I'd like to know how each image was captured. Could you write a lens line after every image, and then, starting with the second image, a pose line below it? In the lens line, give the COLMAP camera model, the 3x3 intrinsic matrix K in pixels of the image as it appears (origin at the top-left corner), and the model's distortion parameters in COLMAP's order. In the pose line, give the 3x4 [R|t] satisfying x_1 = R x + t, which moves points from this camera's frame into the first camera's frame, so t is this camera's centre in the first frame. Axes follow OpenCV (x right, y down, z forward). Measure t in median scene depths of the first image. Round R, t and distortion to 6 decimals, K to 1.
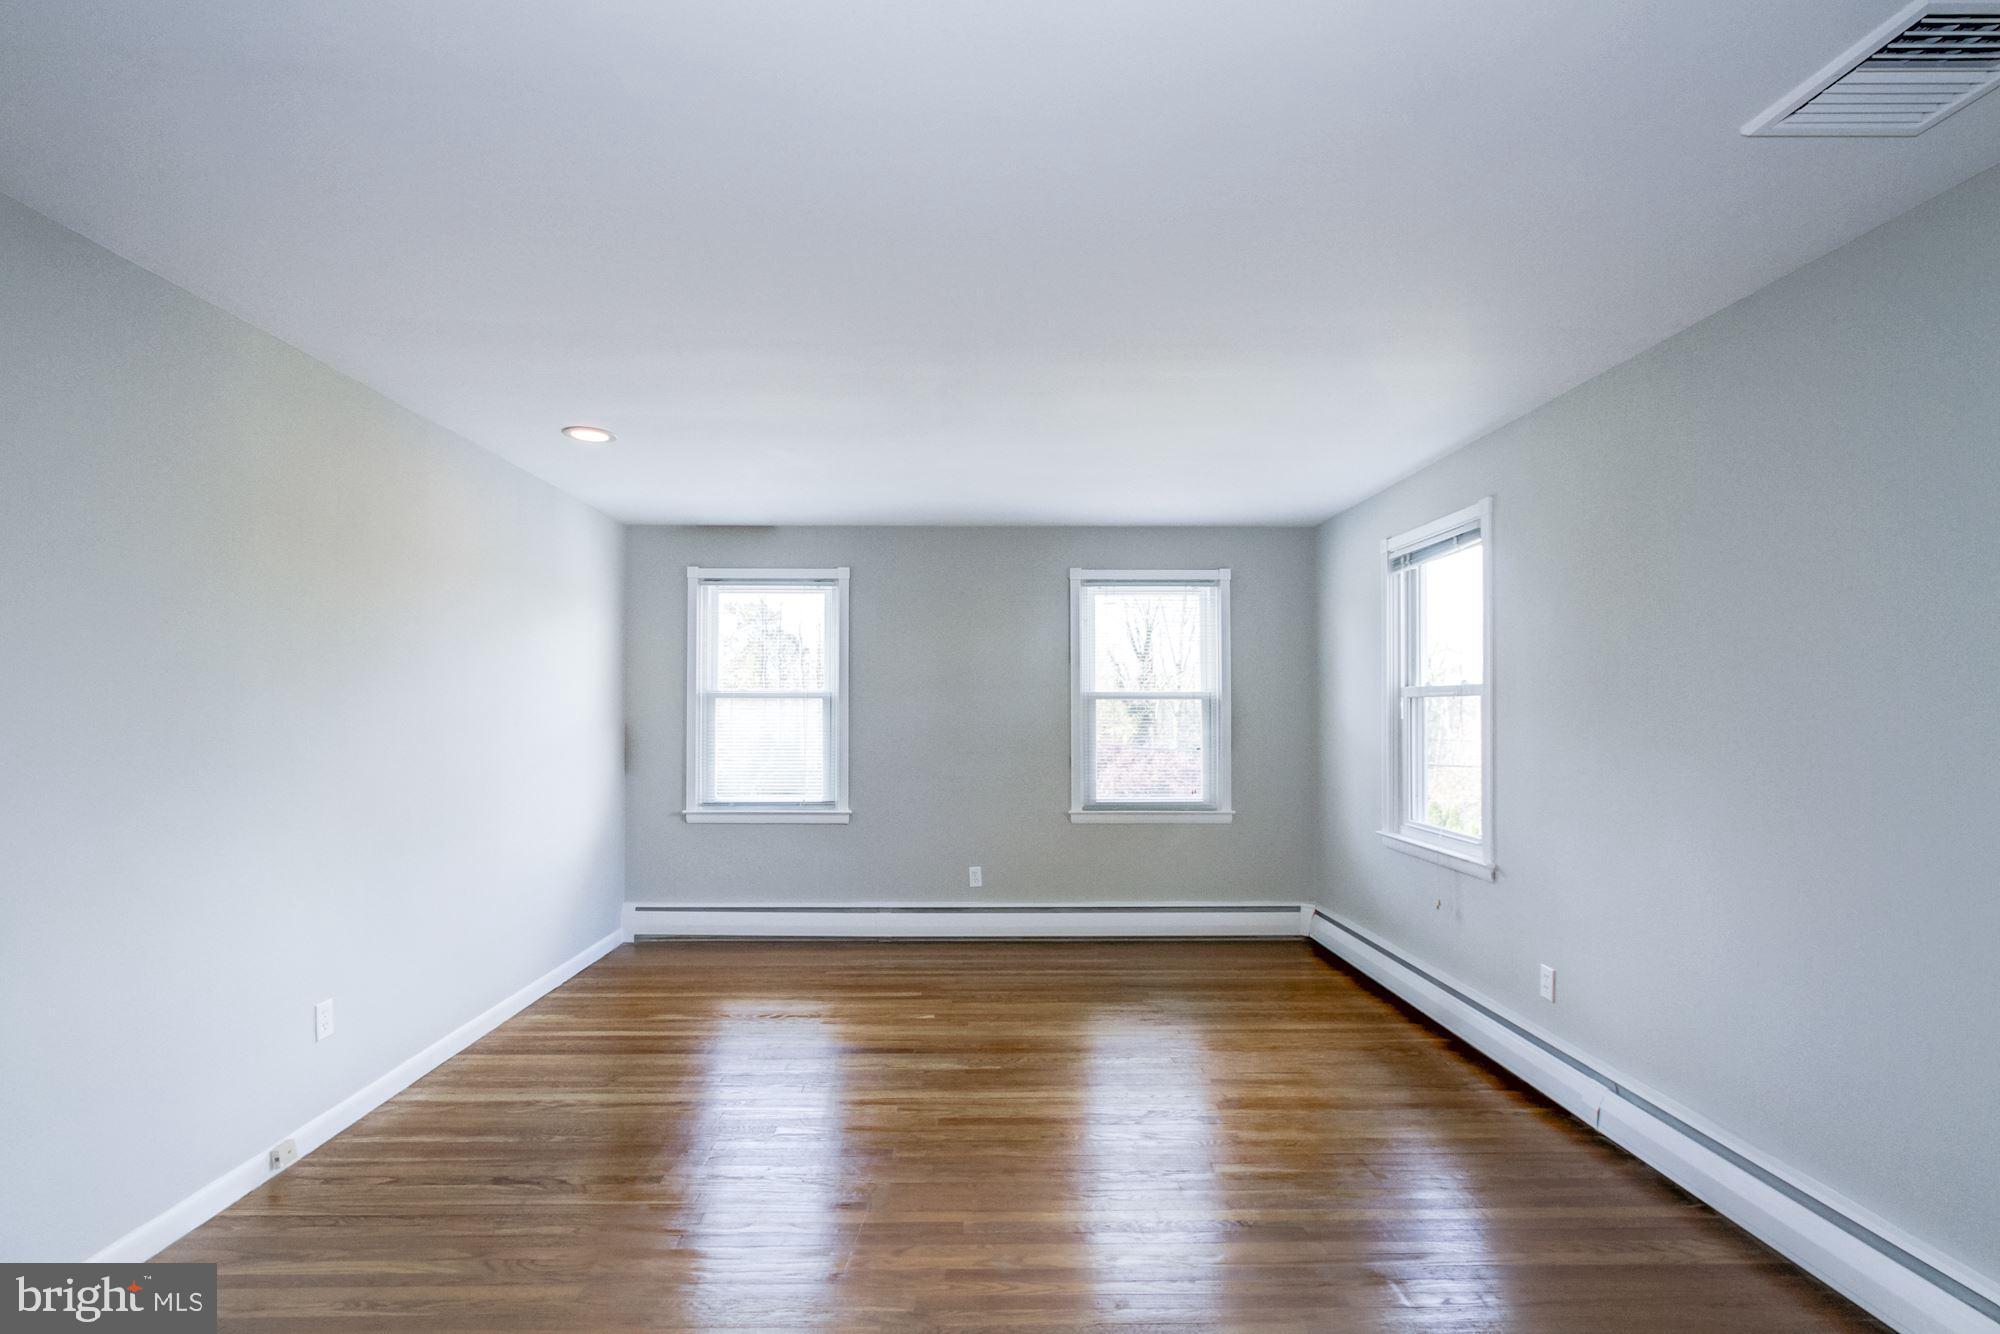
lens RADIAL K [[924.1, 0, 1001.4], [0, 924.1, 715.1], [0, 0, 1]] dist [-0.000993, 0.001072]
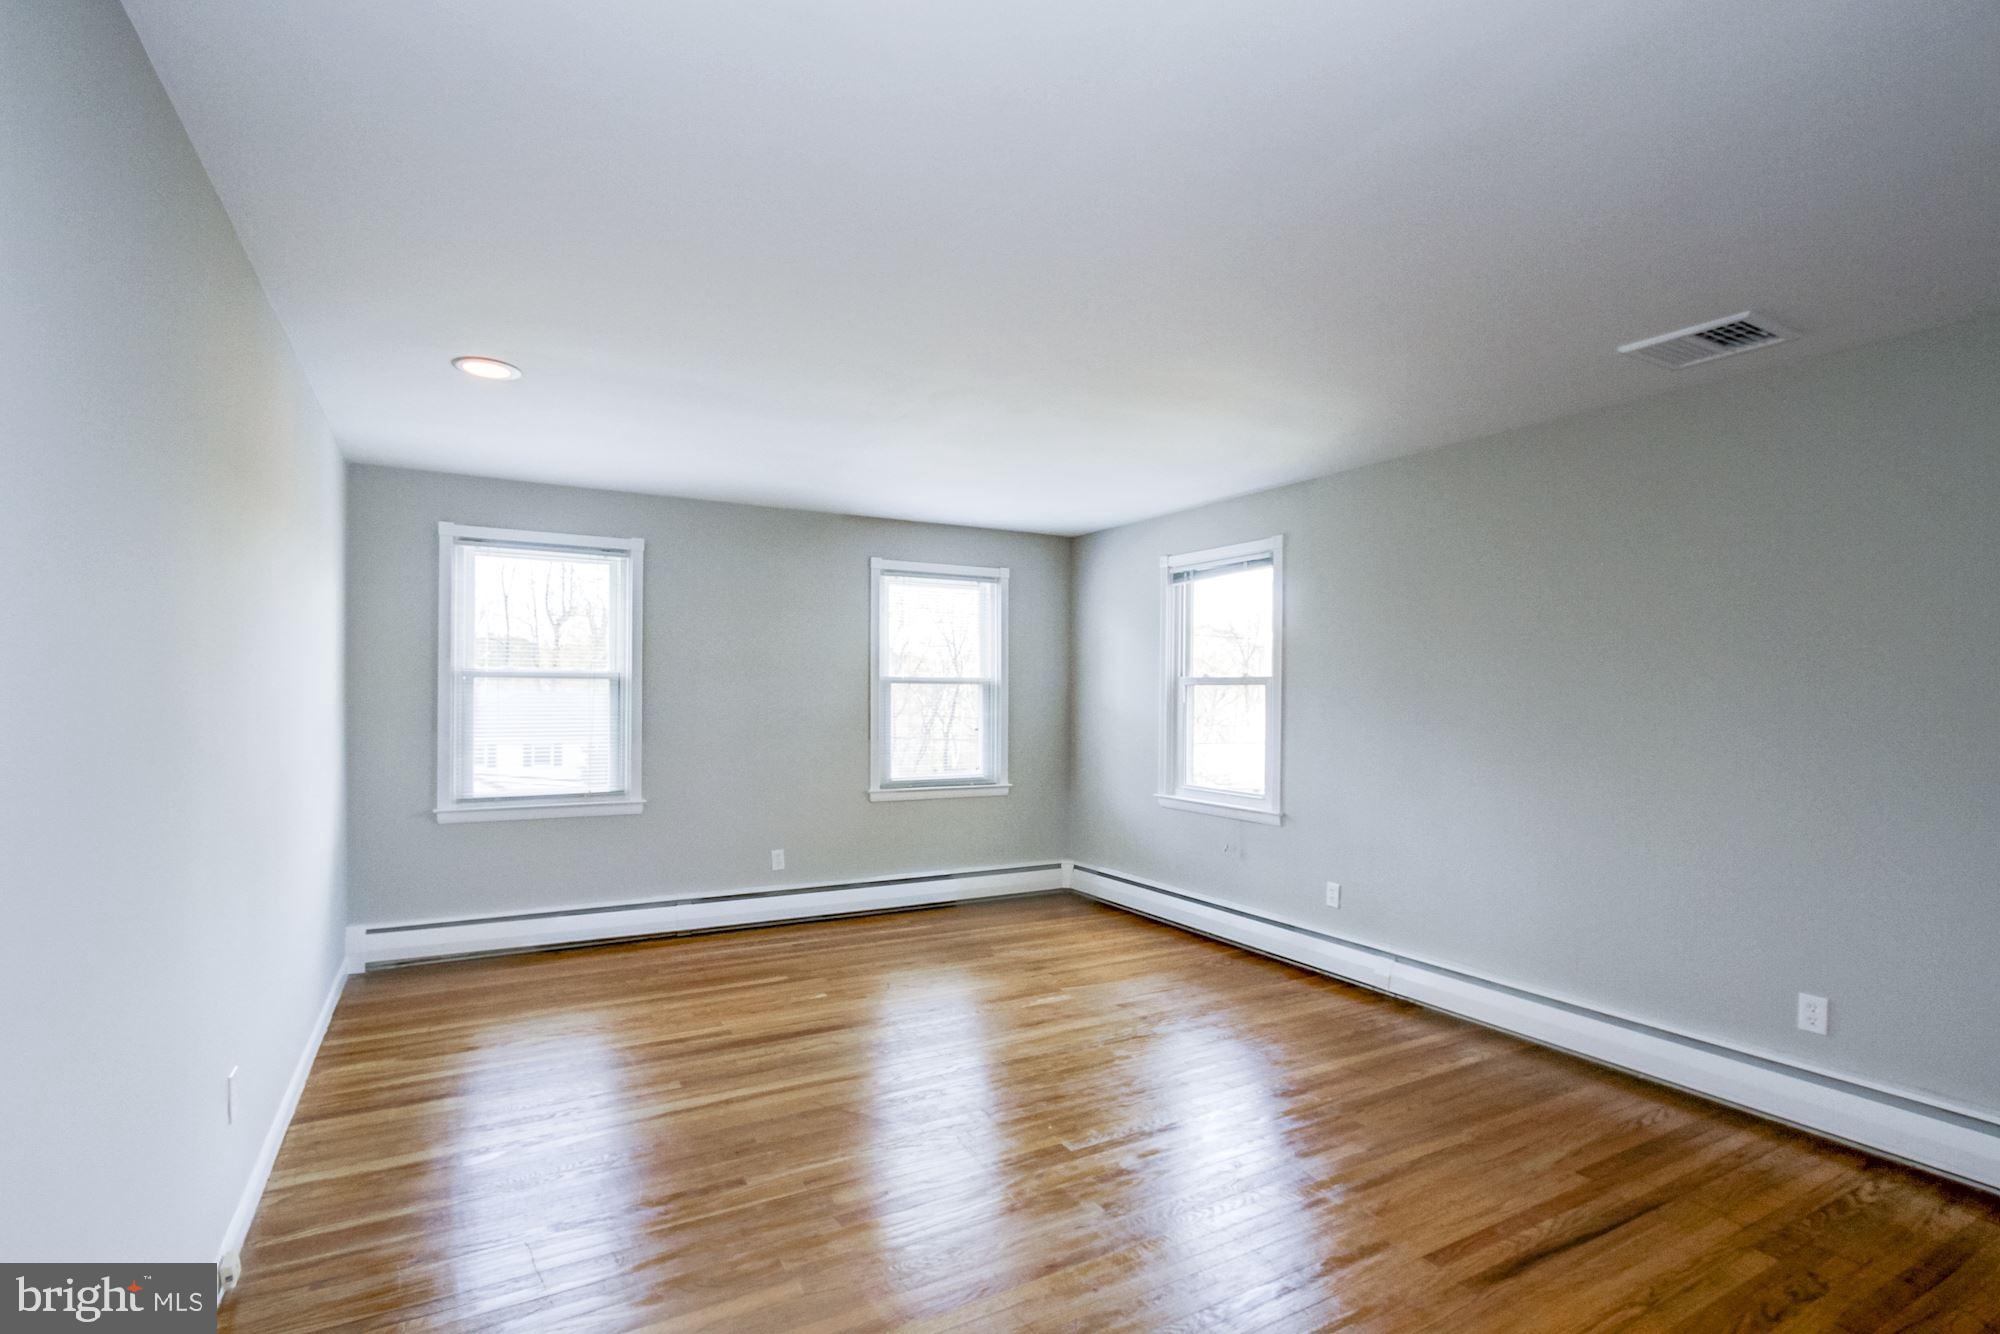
lens RADIAL K [[918.3, 0, 1000.8], [0, 918.3, 704.7], [0, 0, 1]] dist [-0.002991, 0.000786]
pose [[0.885205, -0.000543, 0.465201, -0.277720], [-0.003455, 0.999964, 0.007741, -0.001157], [-0.465189, -0.008460, 0.885171, 0.014701]]
